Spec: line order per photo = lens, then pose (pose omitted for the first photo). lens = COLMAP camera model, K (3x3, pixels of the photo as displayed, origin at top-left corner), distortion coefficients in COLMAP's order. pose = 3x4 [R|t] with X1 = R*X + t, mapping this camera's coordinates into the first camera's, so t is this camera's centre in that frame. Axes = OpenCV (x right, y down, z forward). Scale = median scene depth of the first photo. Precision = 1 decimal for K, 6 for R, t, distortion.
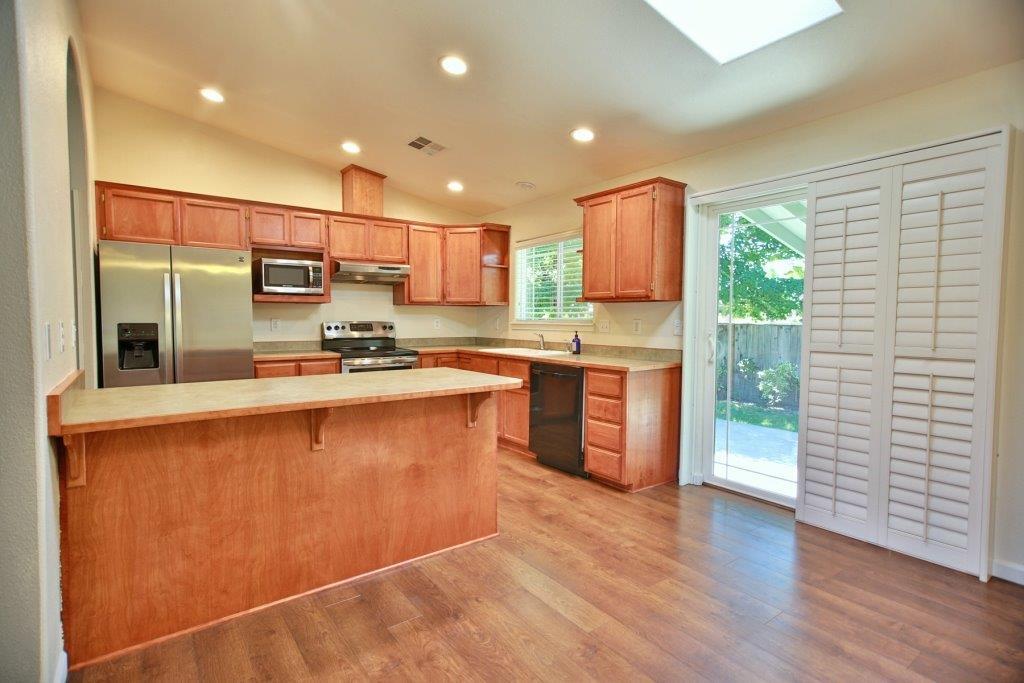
lens RADIAL K [[503.0, 0, 512.0], [0, 503.0, 341.5], [0, 0, 1]] dist [-0.002833, 0.000077]
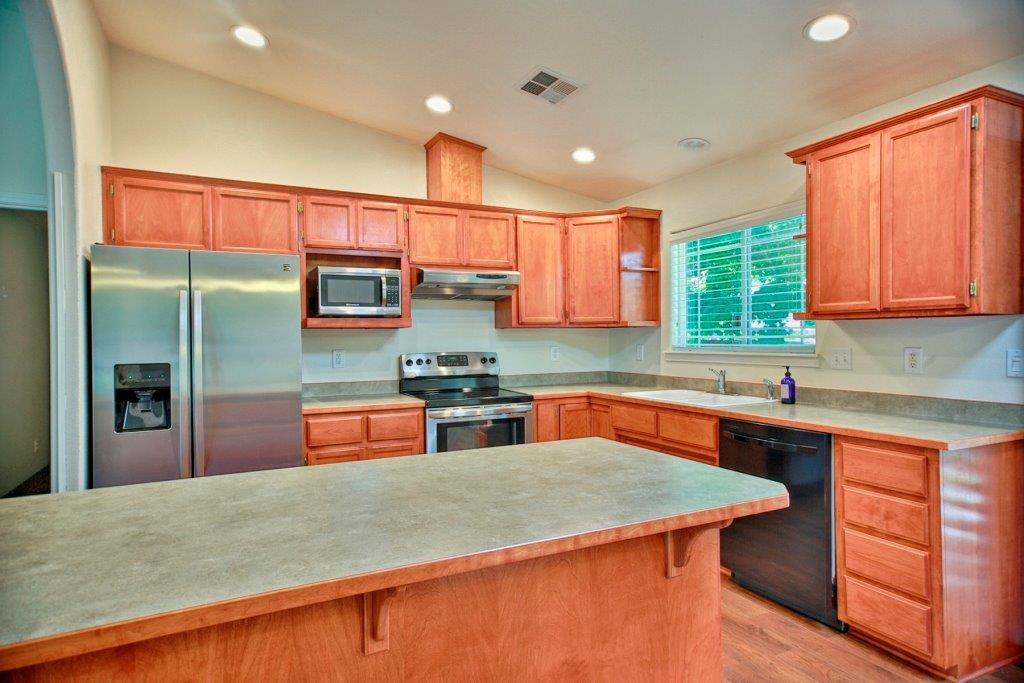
lens RADIAL K [[578.0, 0, 512.0], [0, 578.0, 341.5], [0, 0, 1]] dist [0.001703, 0.018700]
pose [[0.983960, -0.012956, -0.177919, -0.083260], [0.005611, 0.999113, -0.041728, -0.024259], [0.178302, 0.040060, 0.983160, 0.246578]]
